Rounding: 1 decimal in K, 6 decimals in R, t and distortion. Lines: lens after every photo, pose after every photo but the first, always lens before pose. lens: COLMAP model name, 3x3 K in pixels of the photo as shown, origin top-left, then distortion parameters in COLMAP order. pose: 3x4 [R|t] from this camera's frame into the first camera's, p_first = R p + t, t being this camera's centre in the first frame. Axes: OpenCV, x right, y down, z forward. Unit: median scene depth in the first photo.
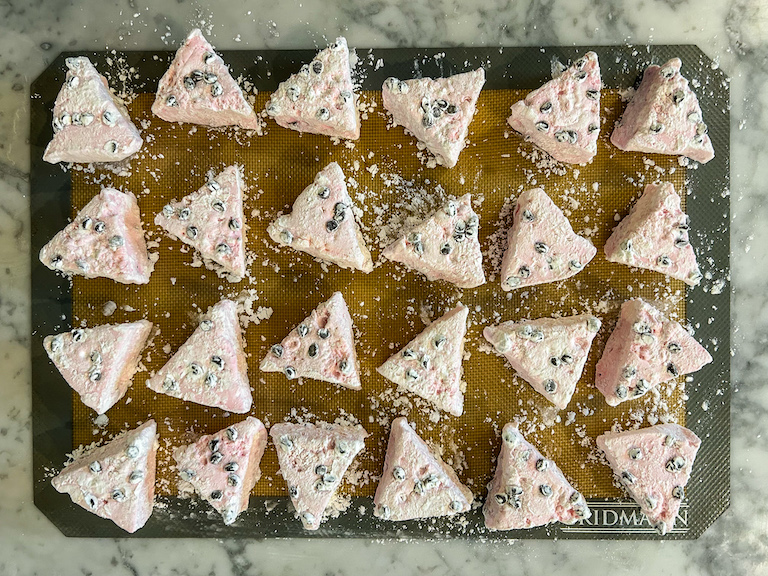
lens RADIAL K [[601.6, 0, 384.0], [0, 601.6, 288.0], [0, 0, 1]] dist [-0.002903, -0.008558]
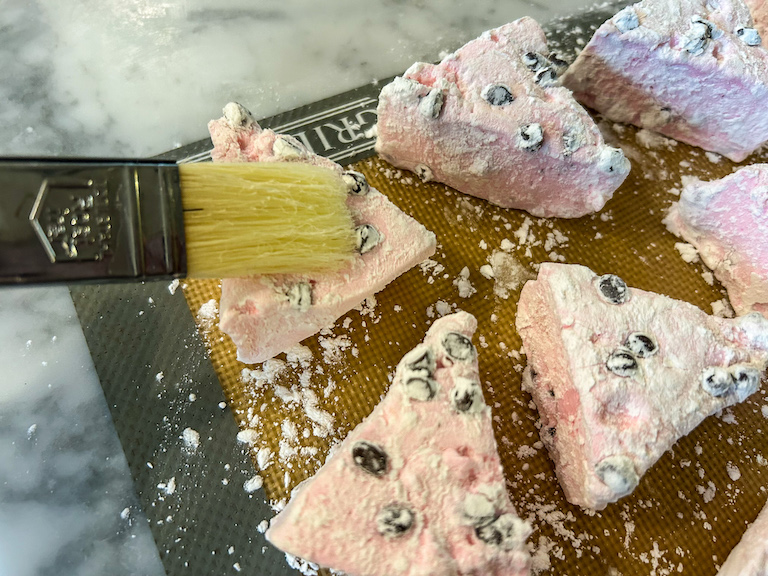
lens RADIAL K [[601.6, 0, 384.0], [0, 601.6, 288.0], [0, 0, 1]] dist [-0.002903, -0.008558]
pose [[-0.892040, 0.388890, -0.230279, 0.473203], [-0.446788, -0.835620, 0.319562, 0.095501], [-0.068152, 0.387948, 0.919158, 0.586800]]
